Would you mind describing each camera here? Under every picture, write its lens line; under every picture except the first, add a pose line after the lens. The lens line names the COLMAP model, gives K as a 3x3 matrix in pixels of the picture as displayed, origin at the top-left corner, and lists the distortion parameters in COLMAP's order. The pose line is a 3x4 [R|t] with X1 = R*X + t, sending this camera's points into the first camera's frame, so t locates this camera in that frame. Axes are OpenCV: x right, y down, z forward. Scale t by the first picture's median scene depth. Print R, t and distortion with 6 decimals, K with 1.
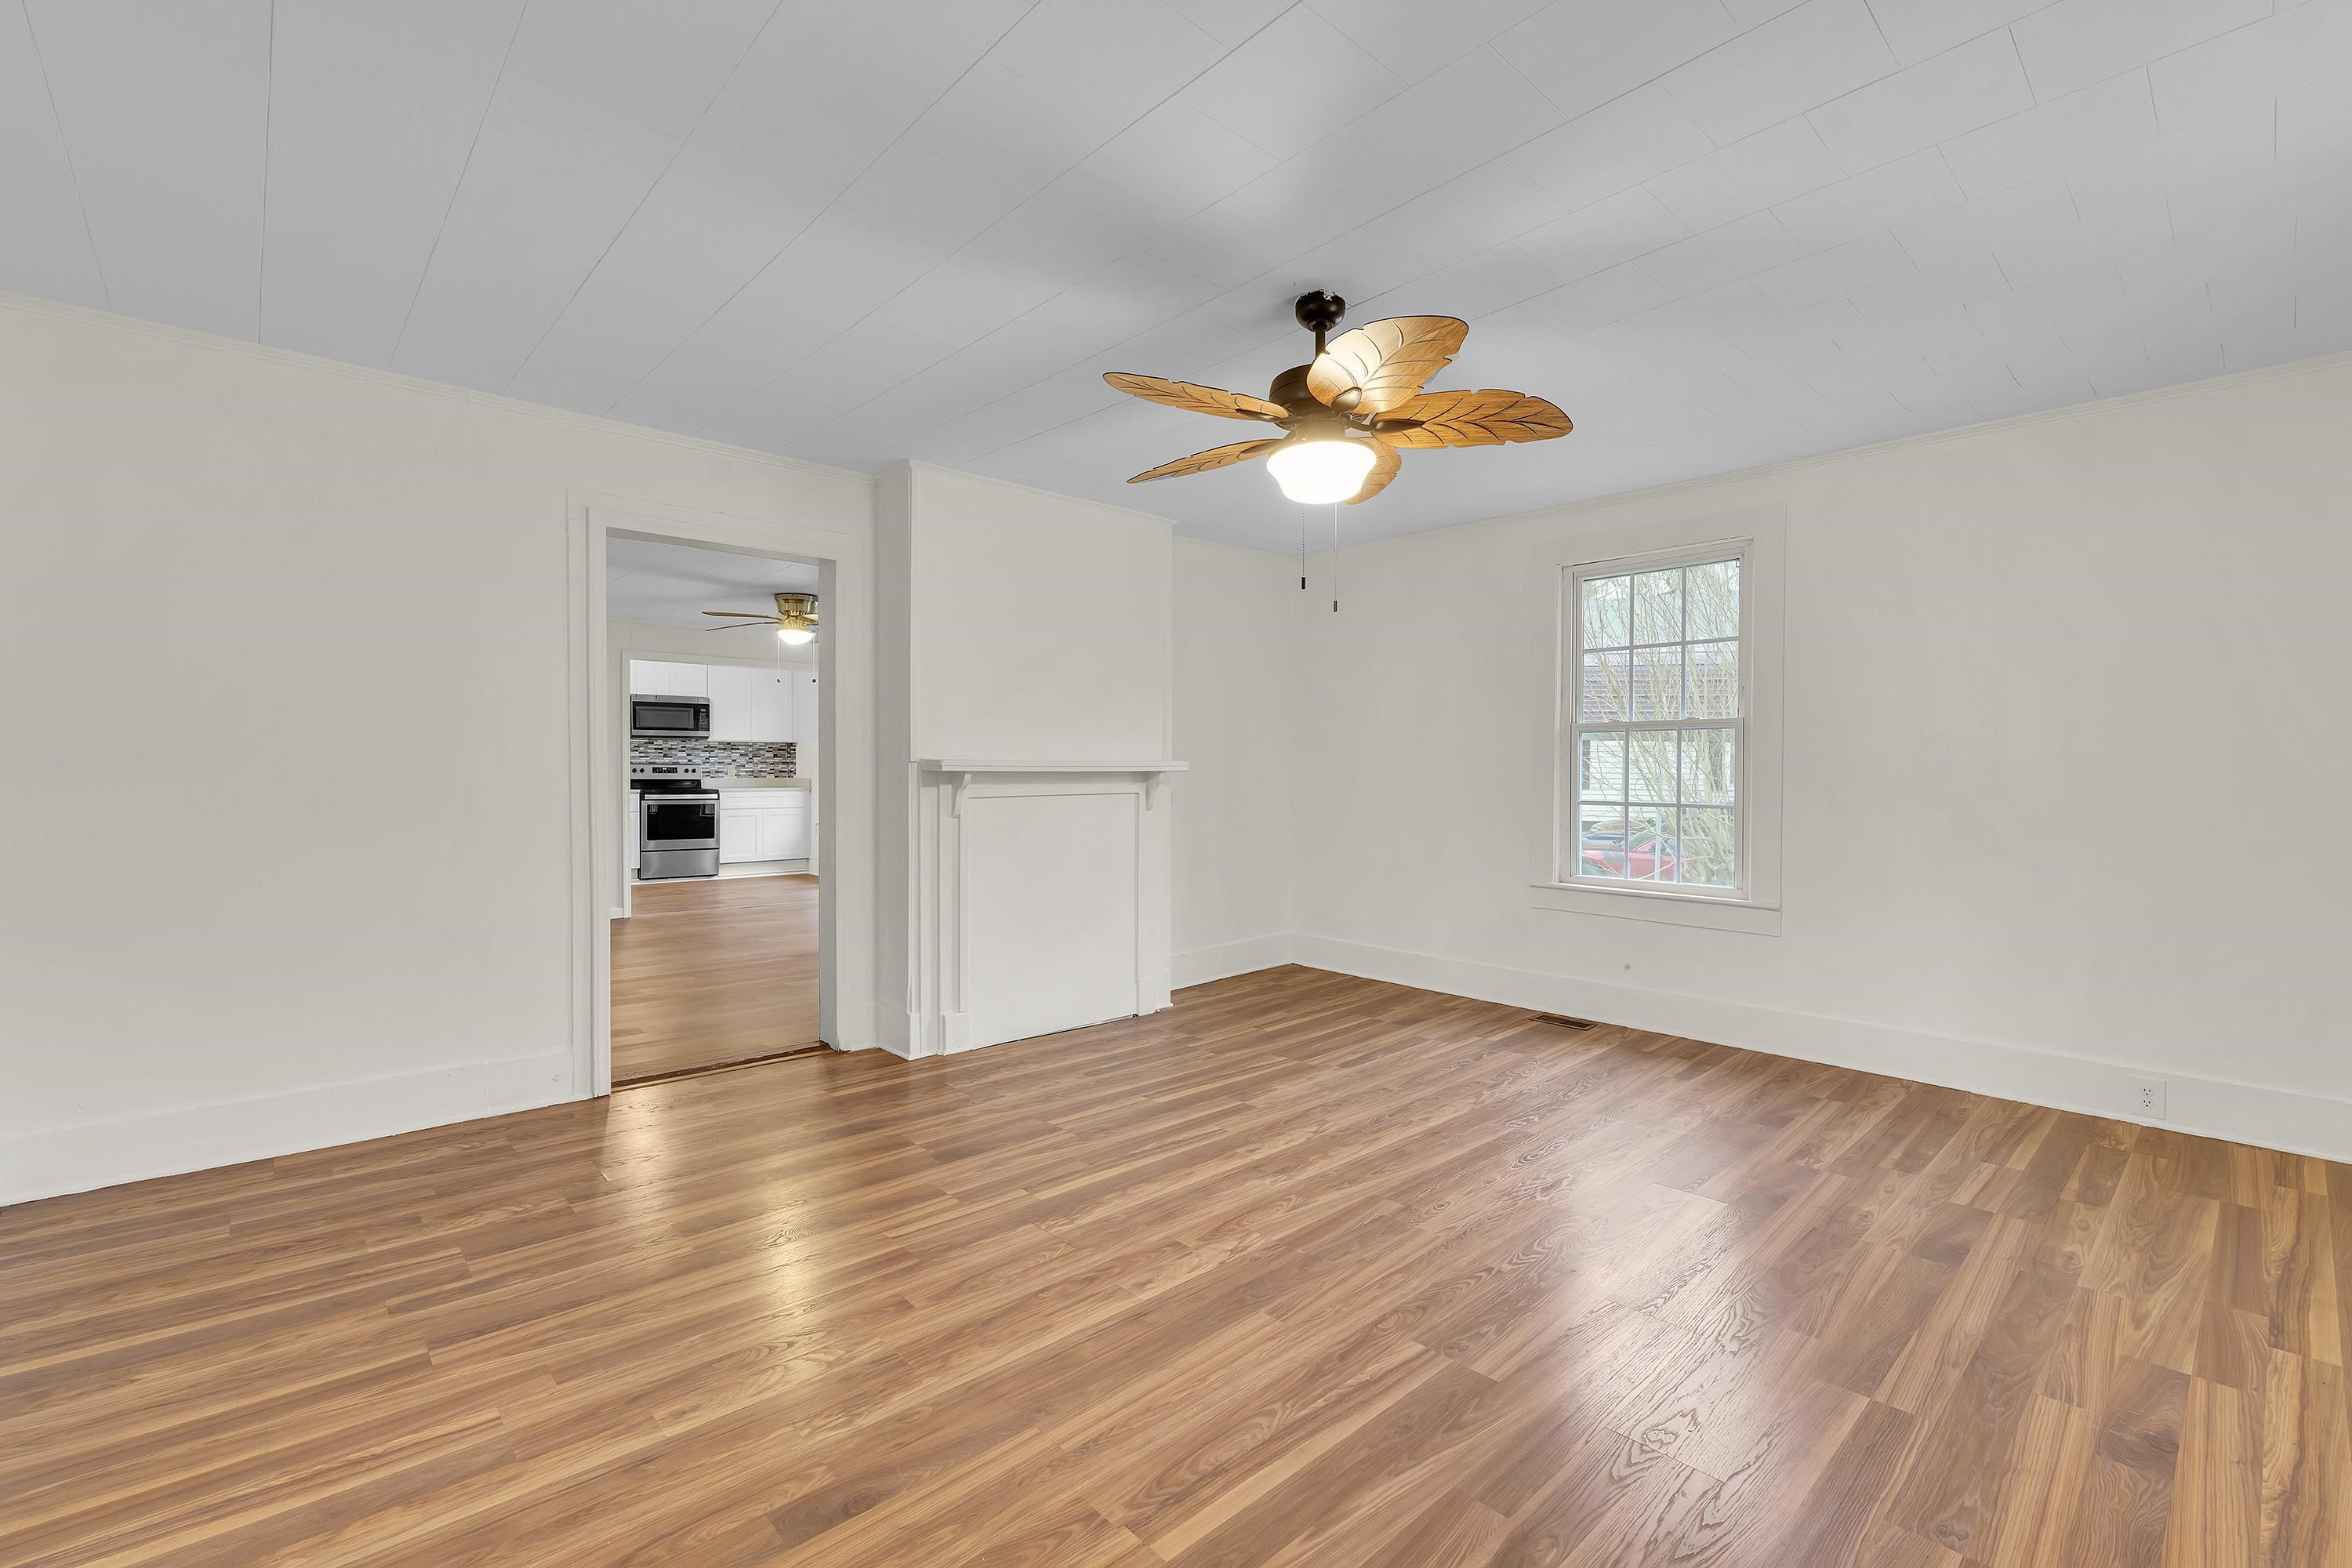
lens RADIAL K [[1009.2, 0, 1173.3], [0, 1009.2, 786.1], [0, 0, 1]] dist [-0.023571, 0.000051]
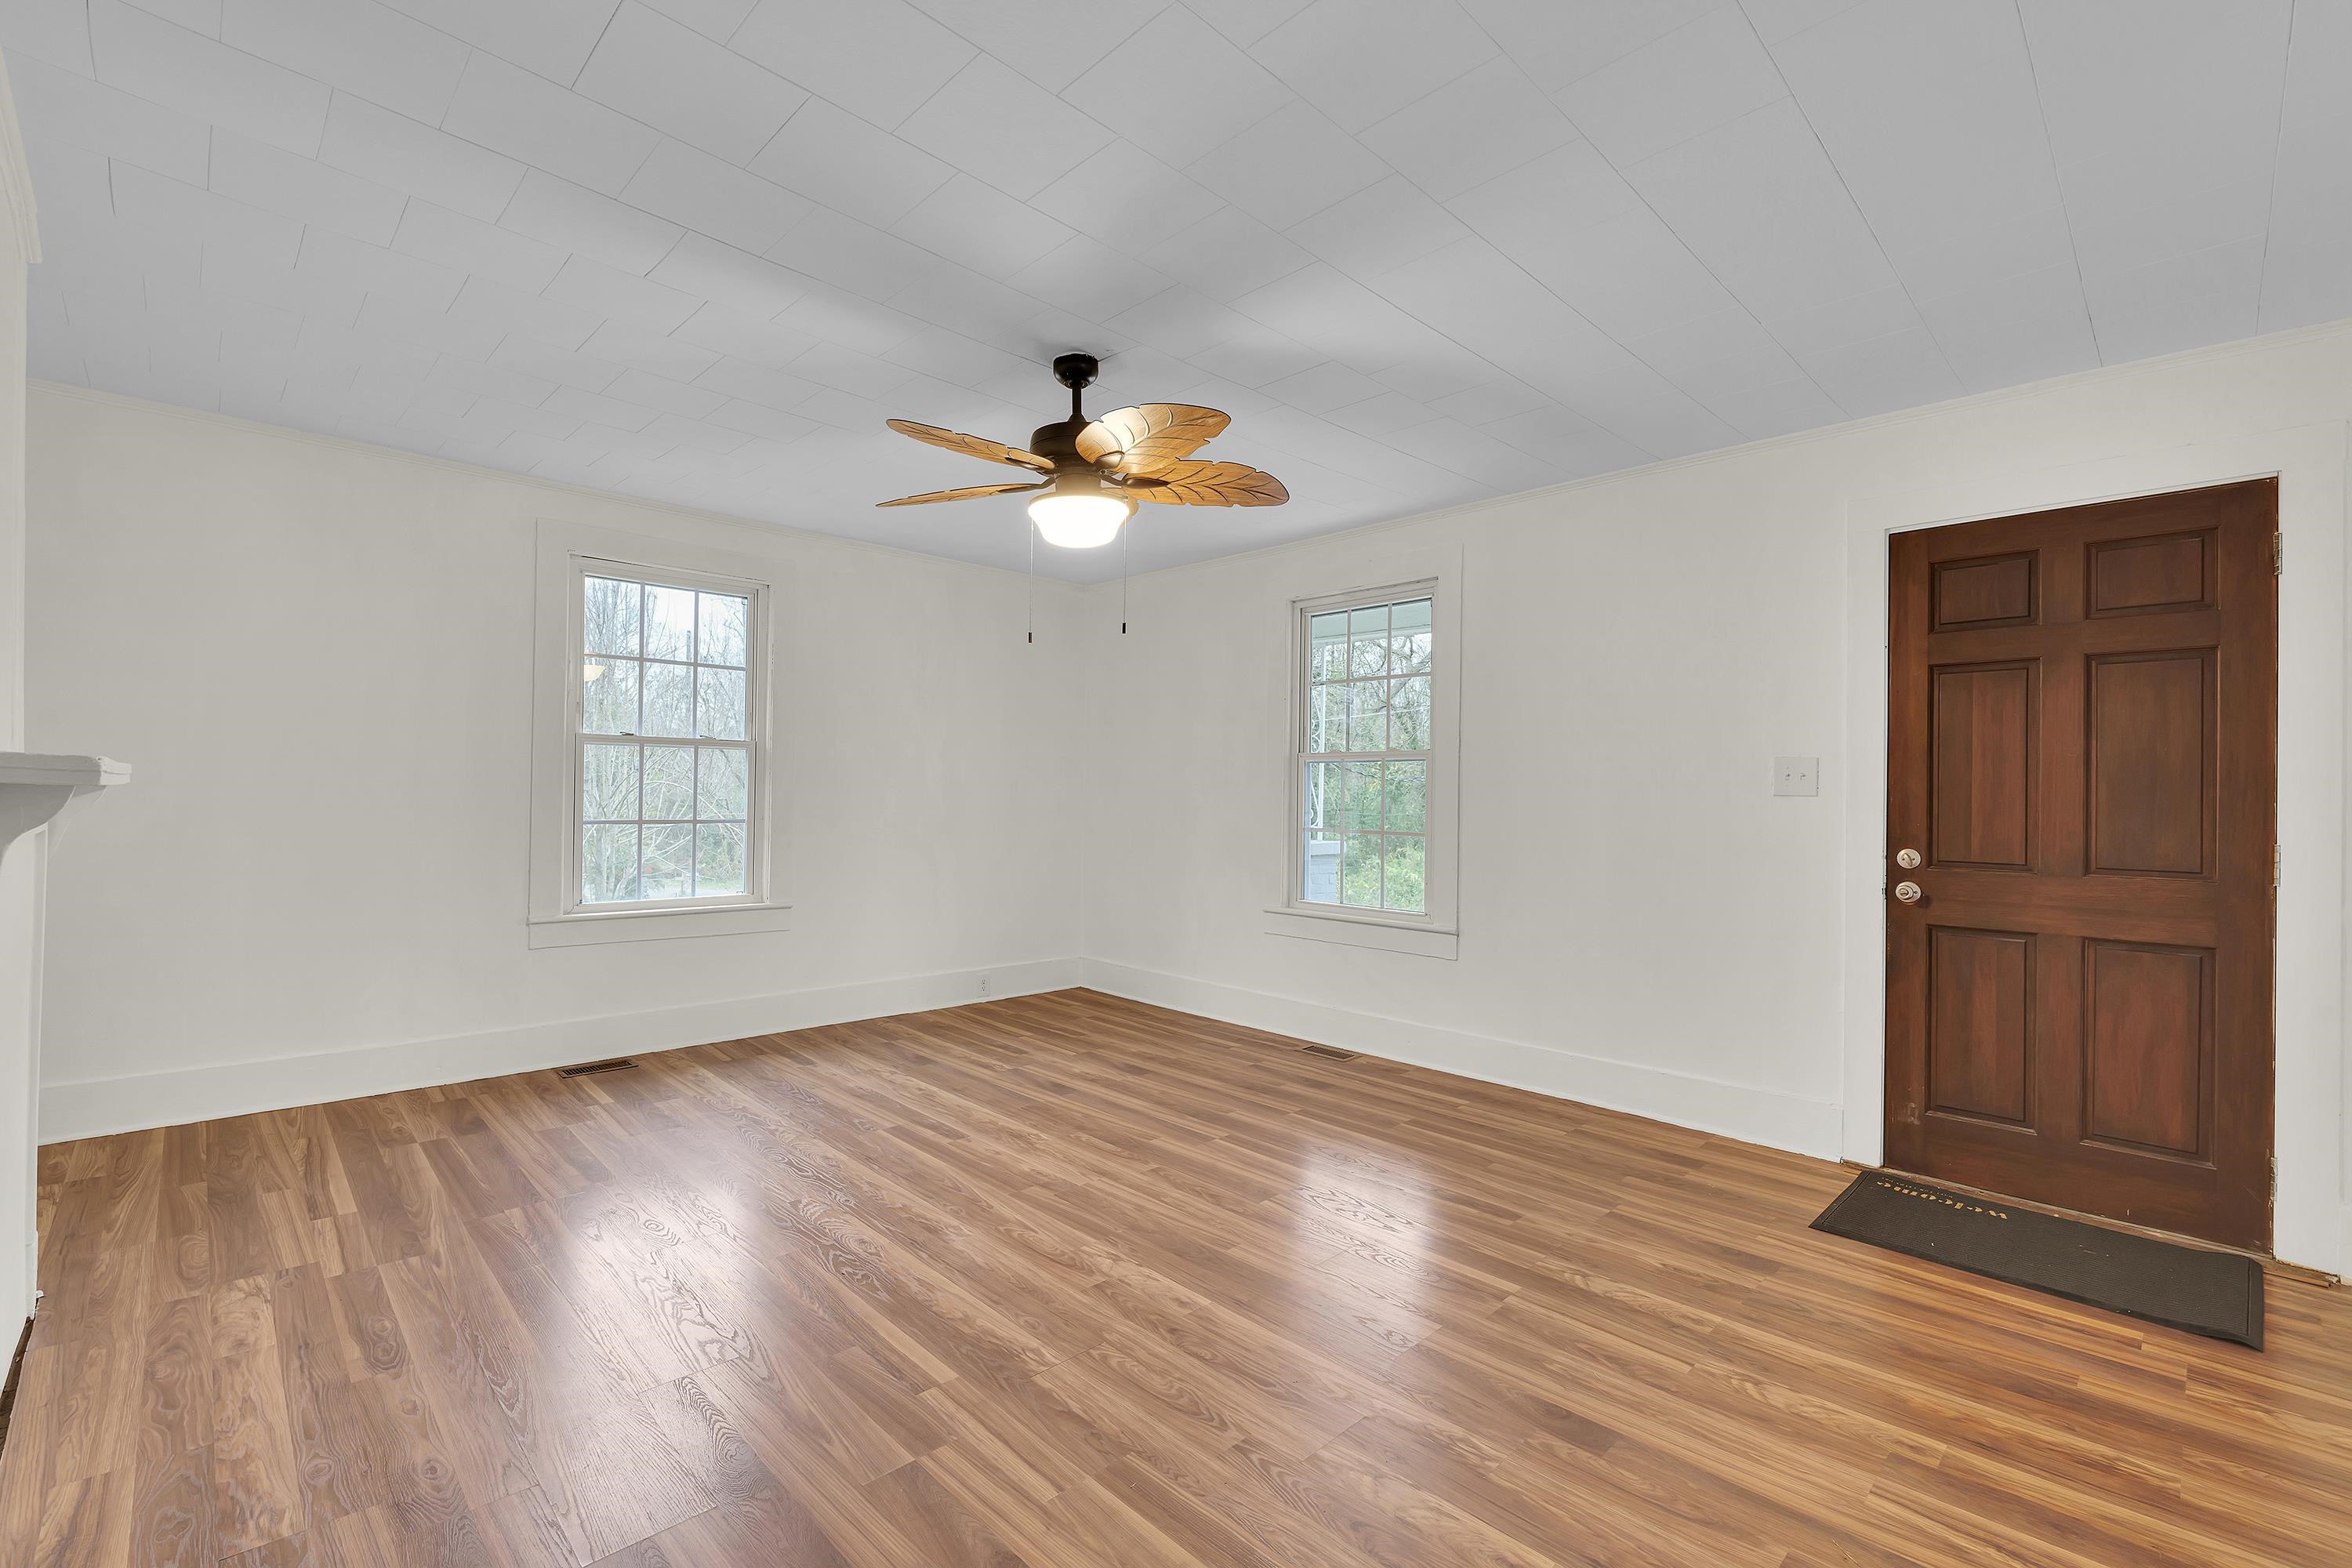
lens RADIAL K [[1018.7, 0, 1174.3], [0, 1018.7, 774.8], [0, 0, 1]] dist [-0.019136, -0.000227]
pose [[-0.016569, 0.008162, 0.999829, -0.848679], [0.007316, 0.999941, -0.008041, -0.024368], [-0.999836, 0.007181, -0.016628, 0.816036]]
